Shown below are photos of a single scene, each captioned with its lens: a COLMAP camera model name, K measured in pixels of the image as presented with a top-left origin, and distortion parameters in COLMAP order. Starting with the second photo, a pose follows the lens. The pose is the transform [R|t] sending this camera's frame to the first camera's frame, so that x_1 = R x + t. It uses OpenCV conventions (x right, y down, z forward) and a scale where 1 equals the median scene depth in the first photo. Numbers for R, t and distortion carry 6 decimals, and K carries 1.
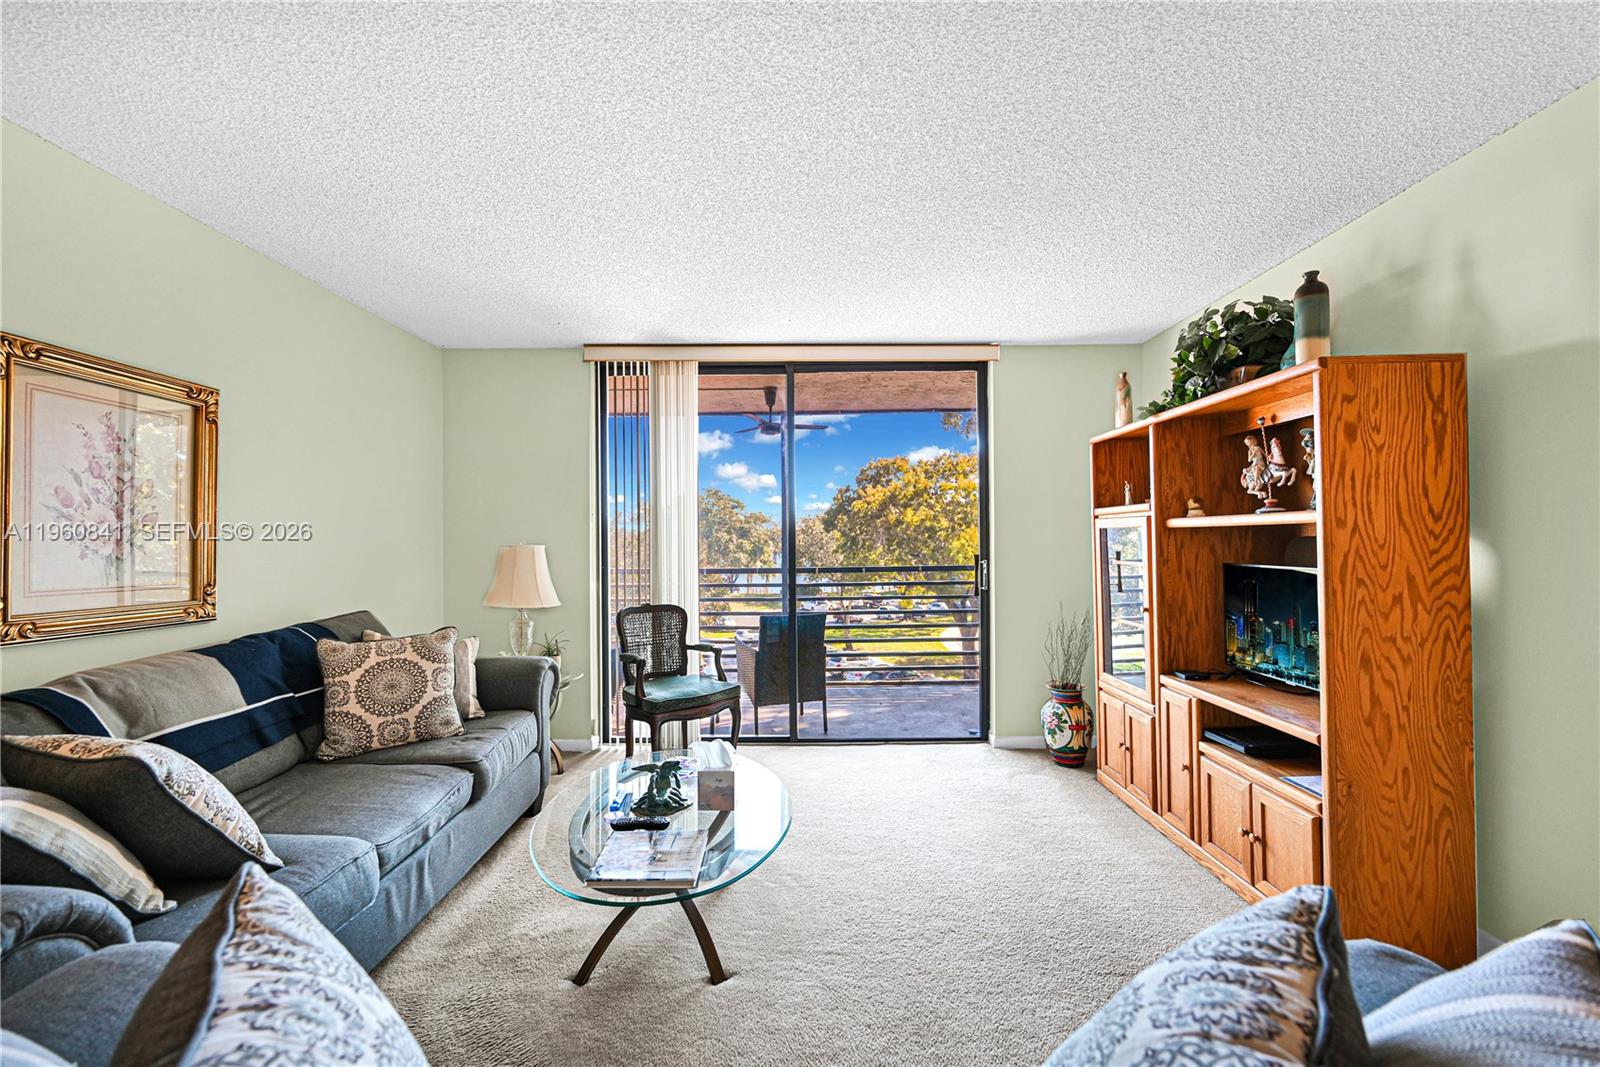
lens RADIAL K [[650.2, 0, 799.9], [0, 650.2, 540.2], [0, 0, 1]] dist [-0.006356, 0.001404]
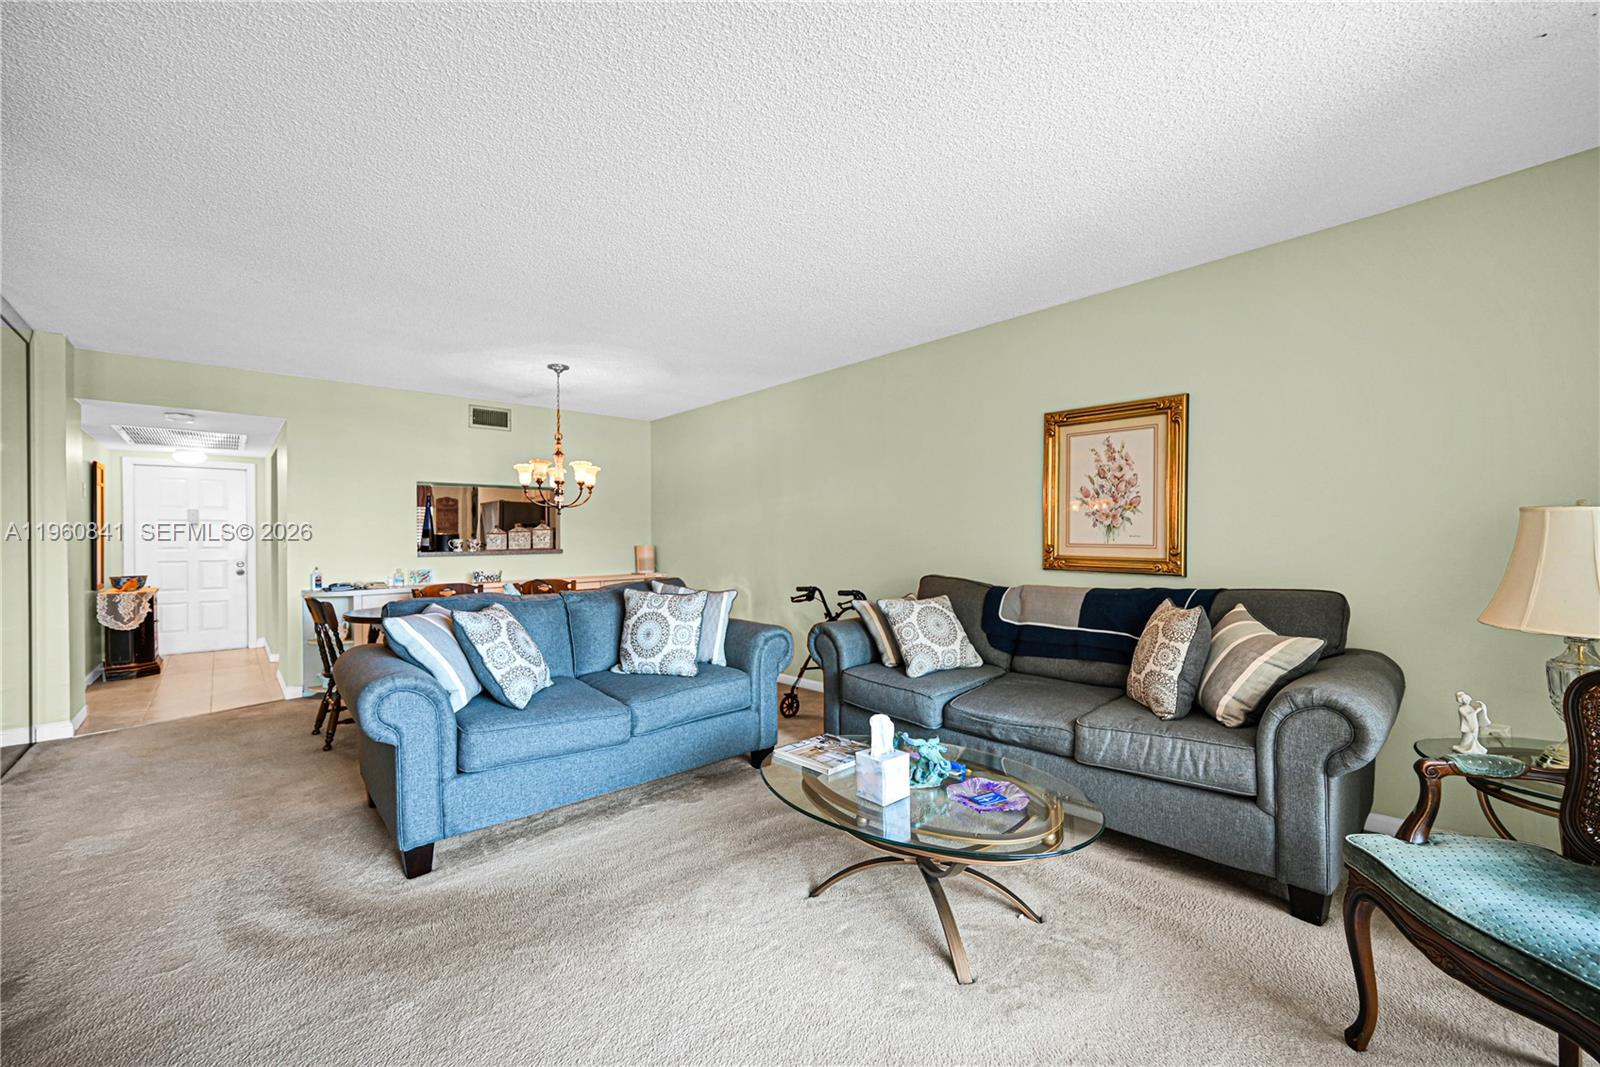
lens RADIAL K [[650.2, 0, 799.6], [0, 650.2, 532.0], [0, 0, 1]] dist [-0.006356, 0.001404]
pose [[-0.742783, 0.010156, -0.669455, 0.507356], [0.001498, 0.999908, 0.013508, 0.014899], [0.669530, 0.009031, -0.742730, 1.427012]]
